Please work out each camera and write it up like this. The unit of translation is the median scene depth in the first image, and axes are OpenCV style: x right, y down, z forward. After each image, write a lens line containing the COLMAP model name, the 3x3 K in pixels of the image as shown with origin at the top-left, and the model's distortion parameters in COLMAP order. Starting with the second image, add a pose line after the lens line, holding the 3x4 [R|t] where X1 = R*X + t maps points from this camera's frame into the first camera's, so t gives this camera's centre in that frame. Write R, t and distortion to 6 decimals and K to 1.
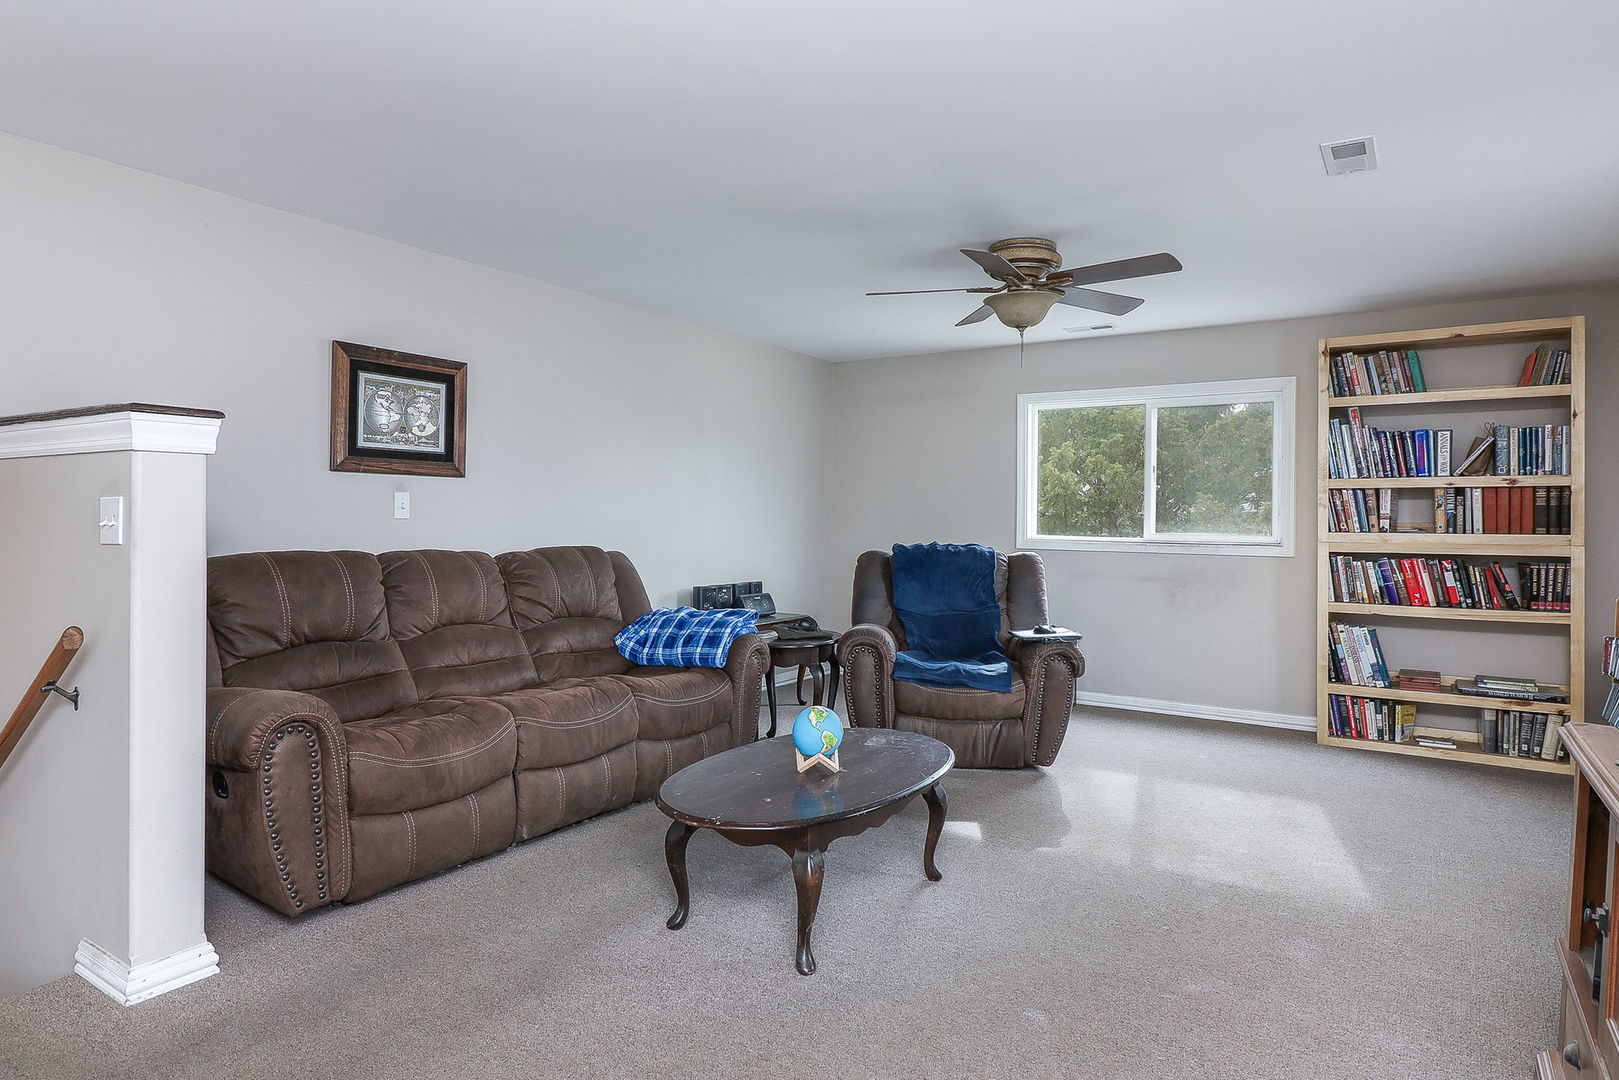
lens RADIAL K [[937.0, 0, 818.6], [0, 937.0, 518.7], [0, 0, 1]] dist [-0.003905, -0.003066]
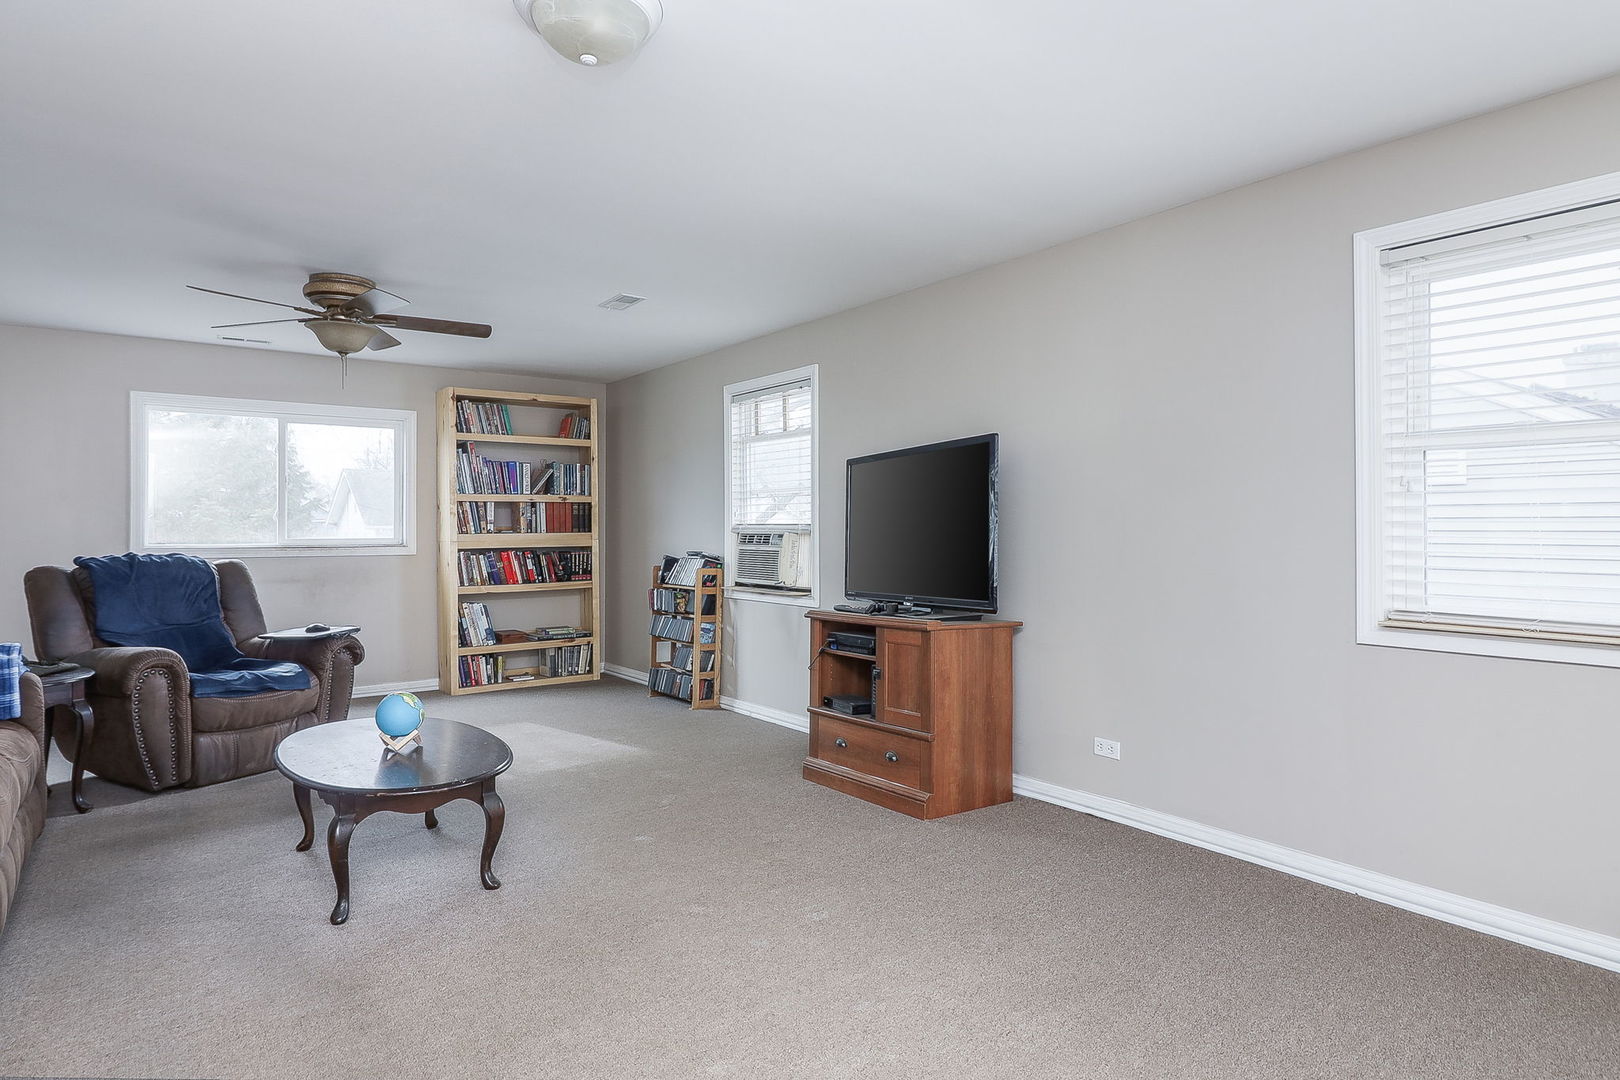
lens RADIAL K [[937.6, 0, 808.8], [0, 937.6, 523.0], [0, 0, 1]] dist [-0.003905, -0.003066]
pose [[0.326448, -0.006418, 0.945193, -0.555893], [0.006920, 0.999966, 0.004400, -0.003609], [-0.945190, 0.005105, 0.326481, 0.099662]]
